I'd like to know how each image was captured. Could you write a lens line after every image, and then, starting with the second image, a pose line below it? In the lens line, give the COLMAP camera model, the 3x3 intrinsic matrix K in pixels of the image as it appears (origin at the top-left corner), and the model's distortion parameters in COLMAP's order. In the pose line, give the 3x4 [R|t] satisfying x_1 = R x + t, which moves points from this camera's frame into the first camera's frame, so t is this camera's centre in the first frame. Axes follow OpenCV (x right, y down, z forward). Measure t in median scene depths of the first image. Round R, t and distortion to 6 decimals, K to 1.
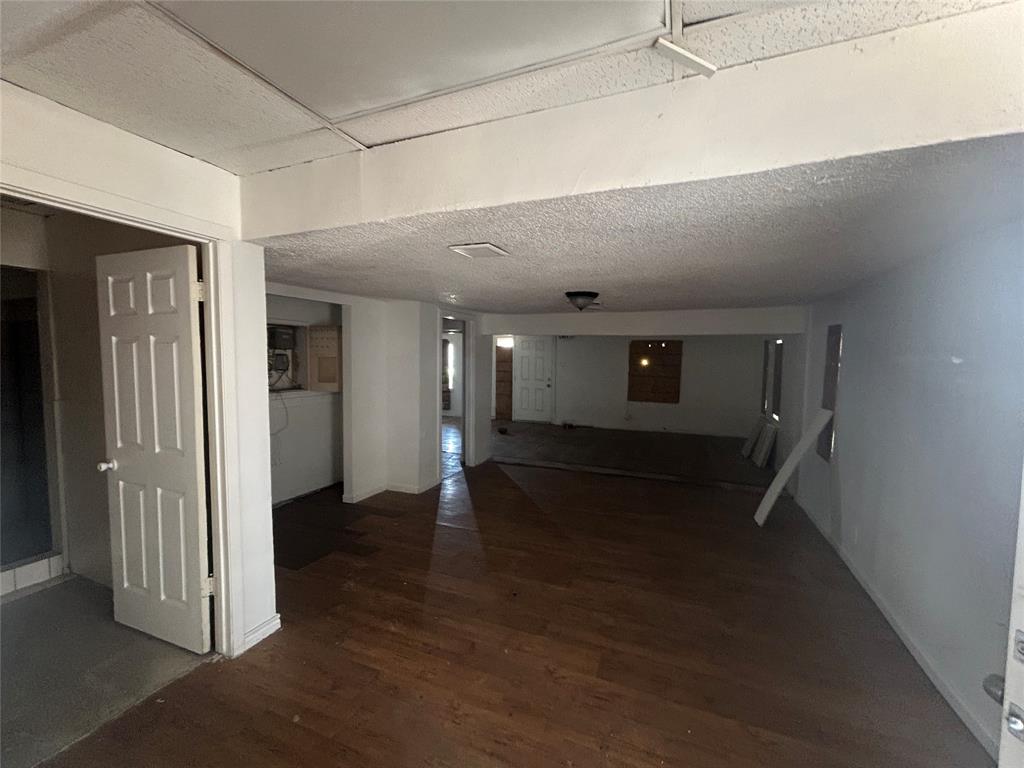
lens RADIAL K [[418.2, 0, 512.0], [0, 418.2, 384.0], [0, 0, 1]] dist [-0.000271, 0.000325]
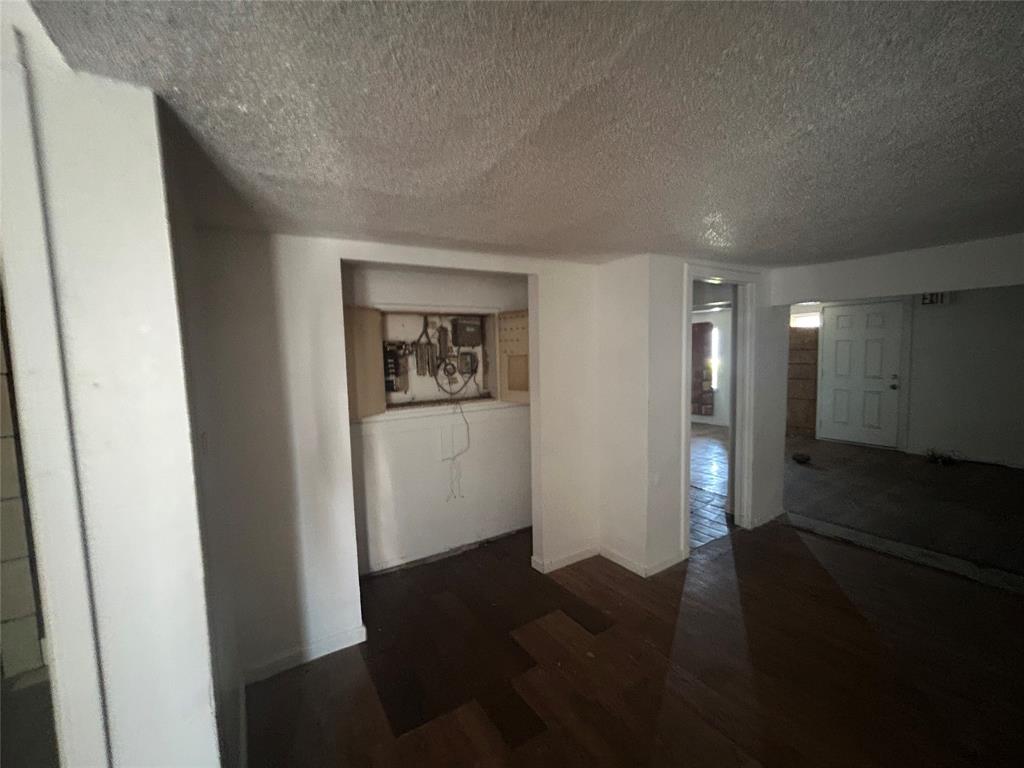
lens RADIAL K [[419.2, 0, 512.0], [0, 419.2, 391.9], [0, 0, 1]] dist [-0.000188, 0.000078]
pose [[0.823815, 0.016506, -0.566619, -0.035011], [0.004942, 0.999329, 0.036297, -0.021042], [0.566838, -0.032702, 0.823180, 0.316584]]
